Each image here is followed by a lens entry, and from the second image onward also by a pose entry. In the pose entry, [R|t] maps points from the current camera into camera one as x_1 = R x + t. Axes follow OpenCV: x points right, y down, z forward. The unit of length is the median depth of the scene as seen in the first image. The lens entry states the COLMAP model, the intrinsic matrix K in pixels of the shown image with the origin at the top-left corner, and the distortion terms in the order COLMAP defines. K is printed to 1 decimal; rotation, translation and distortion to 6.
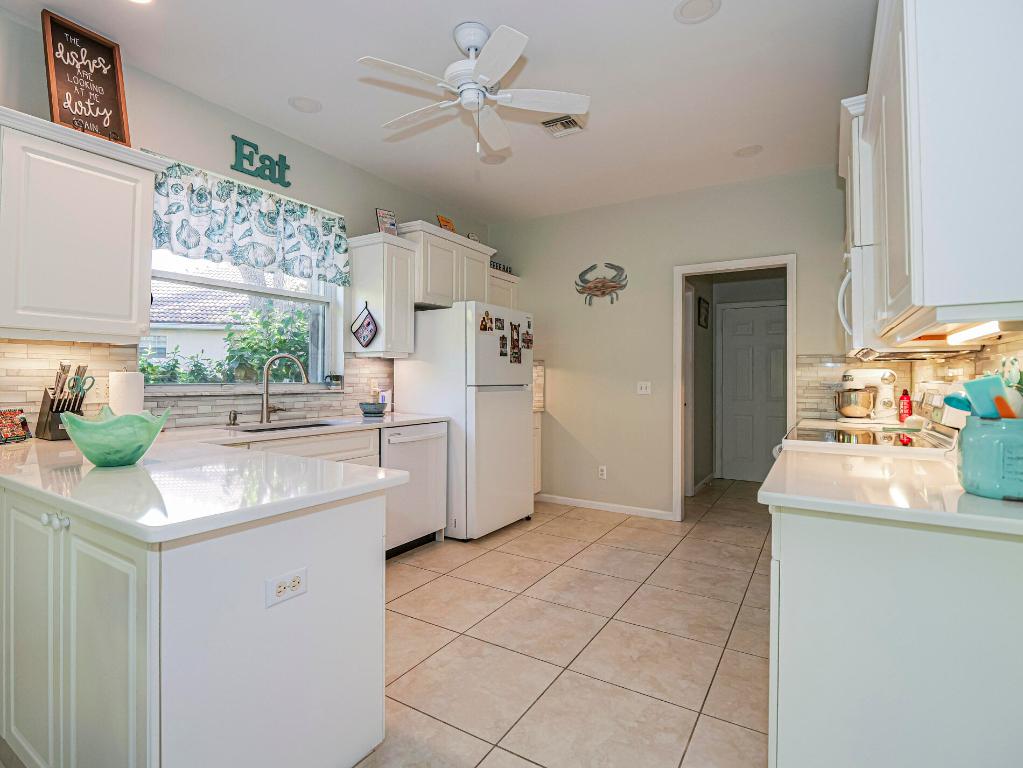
lens RADIAL K [[510.5, 0, 503.0], [0, 510.5, 377.5], [0, 0, 1]] dist [-0.016767, -0.000669]
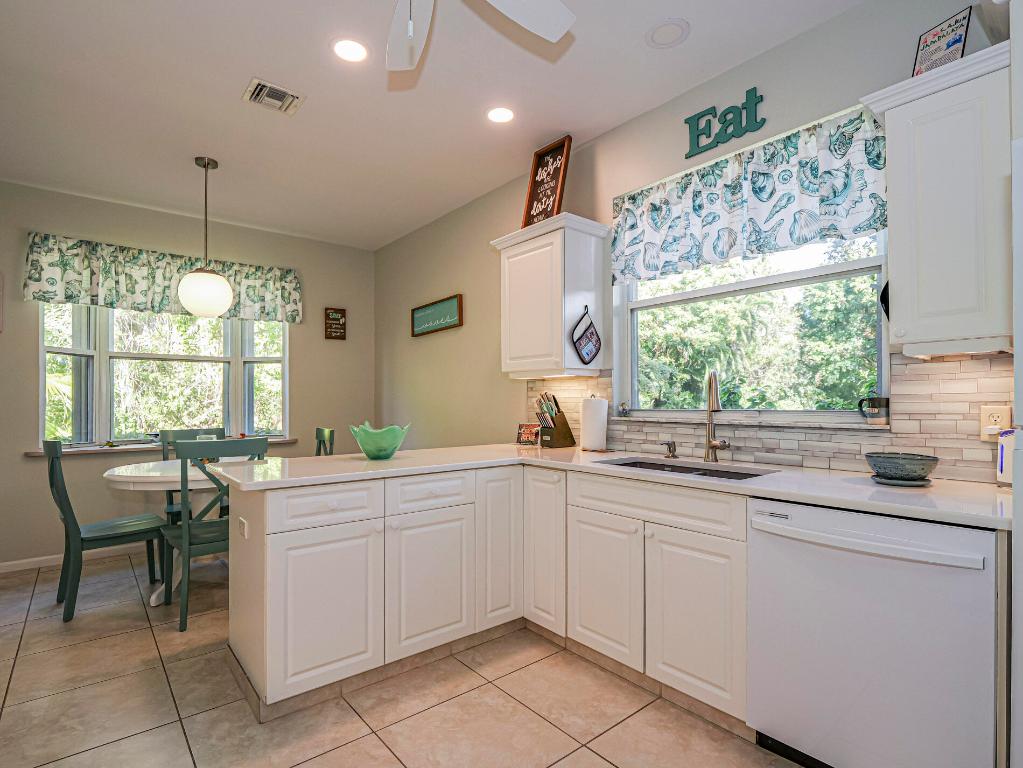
lens RADIAL K [[518.7, 0, 510.7], [0, 518.7, 399.4], [0, 0, 1]] dist [-0.011657, -0.000210]
pose [[-0.308725, -0.011480, -0.951082, 0.348698], [0.000485, 0.999925, -0.012227, 0.004665], [0.951151, -0.004236, -0.308697, 0.898309]]
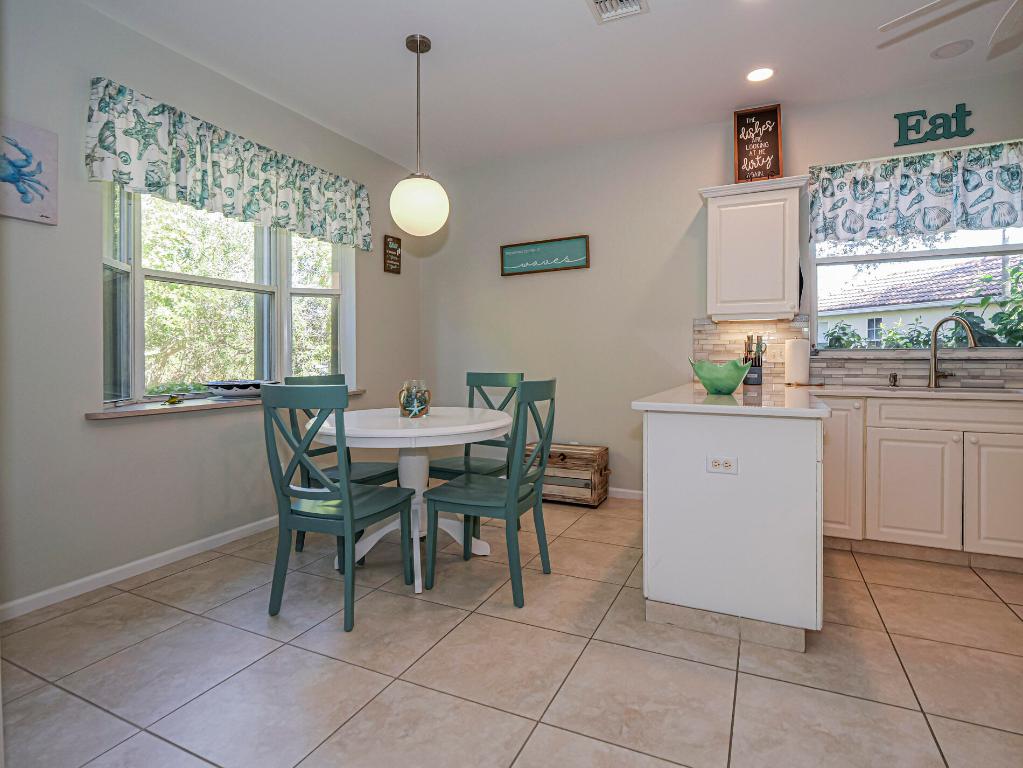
lens RADIAL K [[537.7, 0, 509.7], [0, 537.7, 361.5], [0, 0, 1]] dist [-0.013090, 0.001066]
pose [[0.119823, -0.001209, -0.992794, 0.436803], [0.003534, 0.999993, -0.000791, 0.034071], [0.992789, -0.003414, 0.119827, 0.055267]]
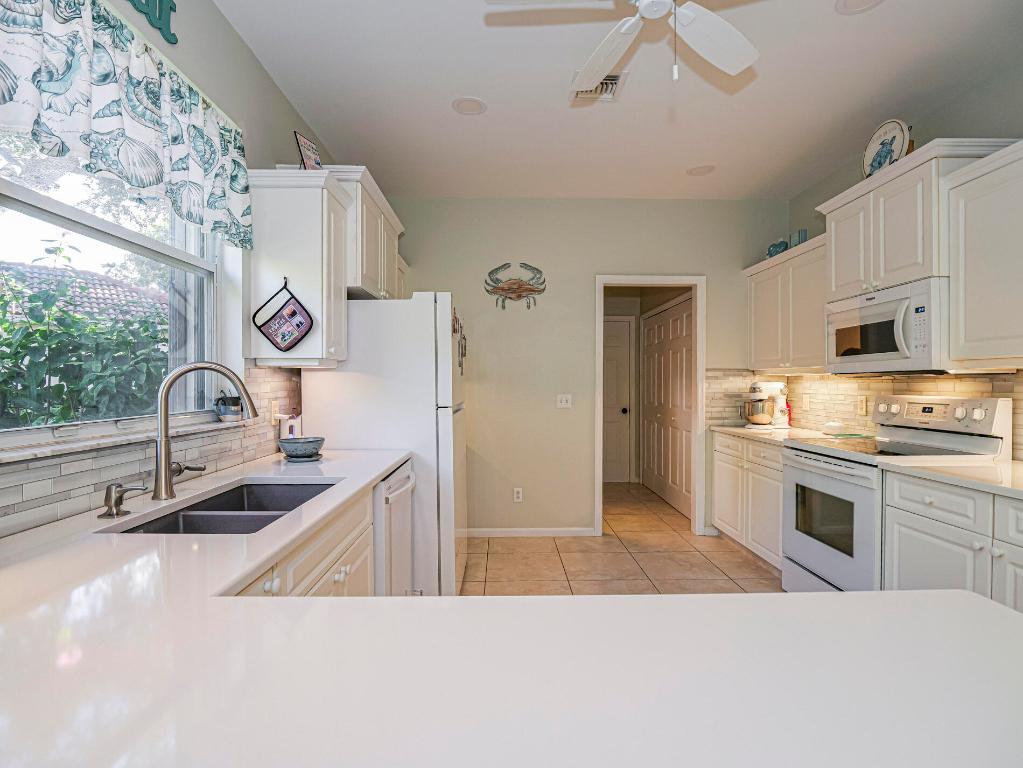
lens RADIAL K [[502.3, 0, 510.4], [0, 502.3, 394.3], [0, 0, 1]] dist [-0.015478, -0.000615]
pose [[0.836988, -0.019720, 0.546866, -0.422277], [0.005823, 0.999615, 0.027133, -0.024113], [-0.547191, -0.019526, 0.836780, 0.375887]]
